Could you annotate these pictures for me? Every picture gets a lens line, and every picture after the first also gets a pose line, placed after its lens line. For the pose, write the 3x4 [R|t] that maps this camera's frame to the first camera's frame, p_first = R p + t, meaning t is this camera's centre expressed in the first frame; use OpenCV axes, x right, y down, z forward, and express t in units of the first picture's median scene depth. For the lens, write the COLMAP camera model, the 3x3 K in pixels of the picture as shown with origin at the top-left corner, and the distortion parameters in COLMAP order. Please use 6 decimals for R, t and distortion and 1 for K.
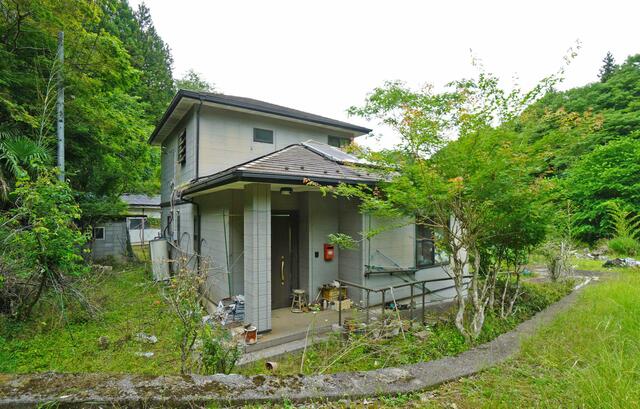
lens RADIAL K [[311.2, 0, 319.0], [0, 311.2, 210.9], [0, 0, 1]] dist [-0.021793, 0.003410]
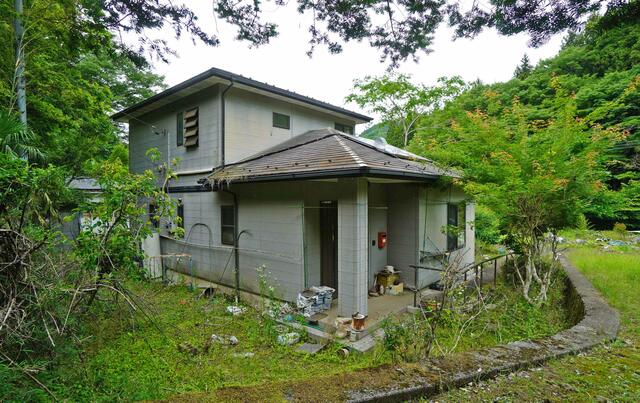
lens RADIAL K [[332.5, 0, 320.4], [0, 332.5, 199.5], [0, 0, 1]] dist [-0.015823, -0.001714]
pose [[0.967806, -0.008453, 0.251557, -0.326999], [0.002567, 0.999715, 0.023718, -0.023868], [-0.251686, -0.022308, 0.967552, -0.026714]]
